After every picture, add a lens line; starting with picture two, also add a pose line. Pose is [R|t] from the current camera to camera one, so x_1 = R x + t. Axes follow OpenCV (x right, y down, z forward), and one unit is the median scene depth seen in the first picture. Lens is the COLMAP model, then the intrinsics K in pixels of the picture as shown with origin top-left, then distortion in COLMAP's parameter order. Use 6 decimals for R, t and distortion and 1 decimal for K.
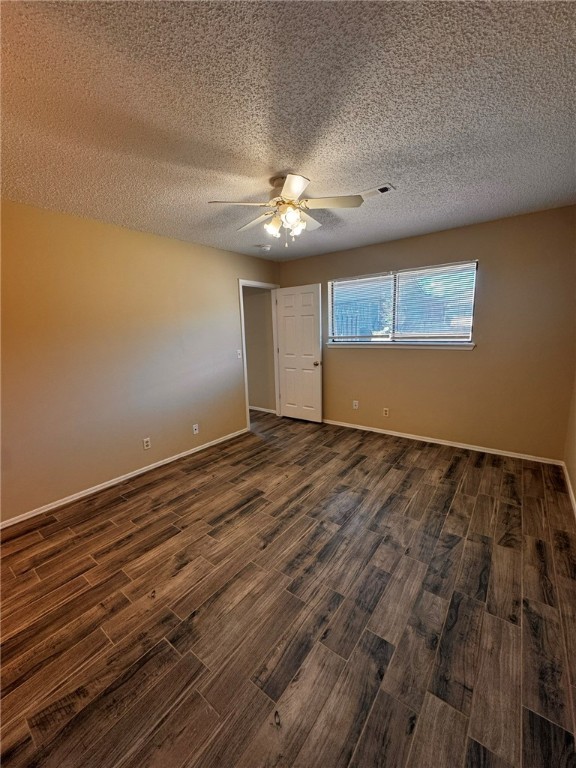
lens RADIAL K [[305.2, 0, 283.9], [0, 305.2, 385.0], [0, 0, 1]] dist [0.003192, -0.000641]
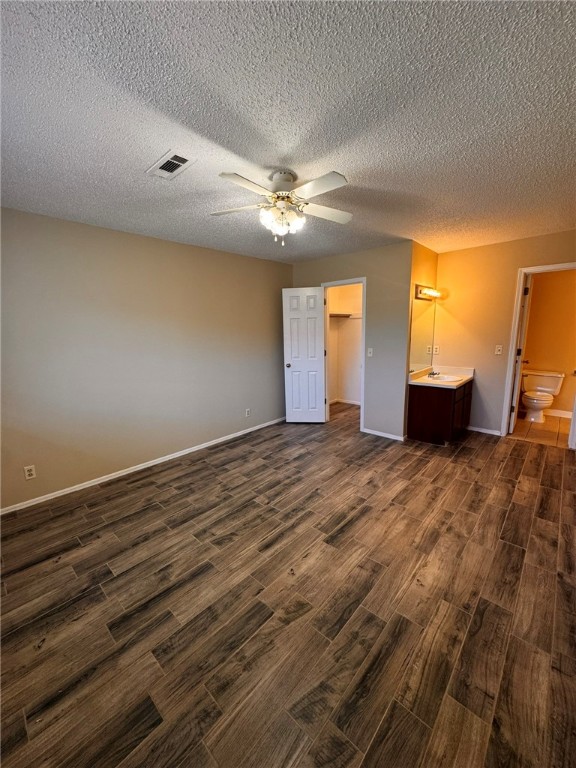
lens RADIAL K [[305.2, 0, 283.3], [0, 305.2, 384.1], [0, 0, 1]] dist [0.003192, -0.000641]
pose [[-0.993828, 0.035675, 0.105042, -0.061310], [0.070887, 0.932570, 0.353960, -0.329968], [-0.085332, 0.359222, -0.929343, 1.739703]]
